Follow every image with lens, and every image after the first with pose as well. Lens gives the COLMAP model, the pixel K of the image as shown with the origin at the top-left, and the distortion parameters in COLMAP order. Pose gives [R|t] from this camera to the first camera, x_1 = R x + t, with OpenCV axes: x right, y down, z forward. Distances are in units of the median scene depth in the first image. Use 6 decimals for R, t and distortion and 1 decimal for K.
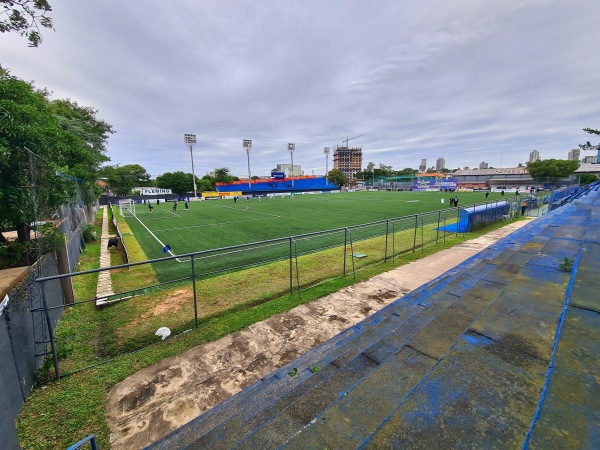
lens RADIAL K [[245.8, 0, 300.0], [0, 245.8, 225.0], [0, 0, 1]] dist [0.001778, -0.004377]
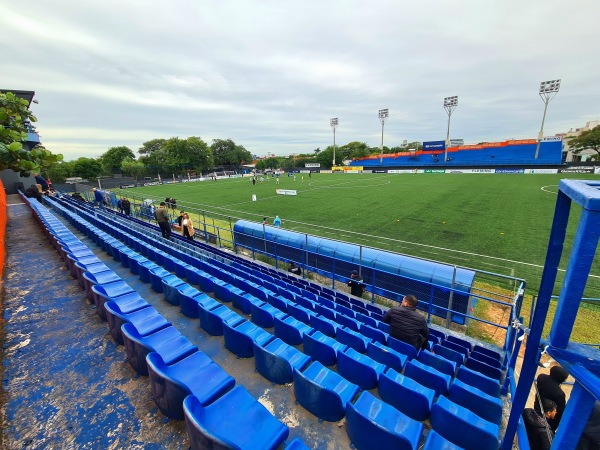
lens RADIAL K [[245.8, 0, 300.0], [0, 245.8, 225.0], [0, 0, 1]] dist [0.001778, -0.004377]
pose [[0.174858, 0.265440, -0.948138, 0.616572], [-0.124616, 0.961197, 0.246114, -0.101409], [0.976676, 0.075118, 0.201150, 0.466125]]
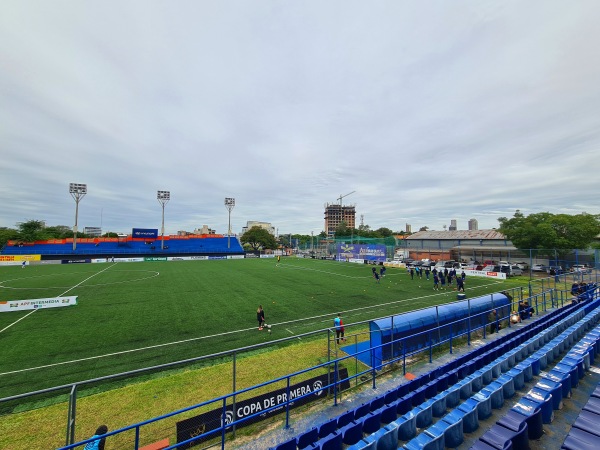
lens RADIAL K [[245.8, 0, 300.0], [0, 245.8, 225.0], [0, 0, 1]] dist [0.001778, -0.004377]
pose [[0.992715, 0.018269, -0.119093, 0.449235], [-0.045479, 0.972134, -0.229970, -0.078254], [0.111574, 0.233711, 0.965883, 0.345356]]
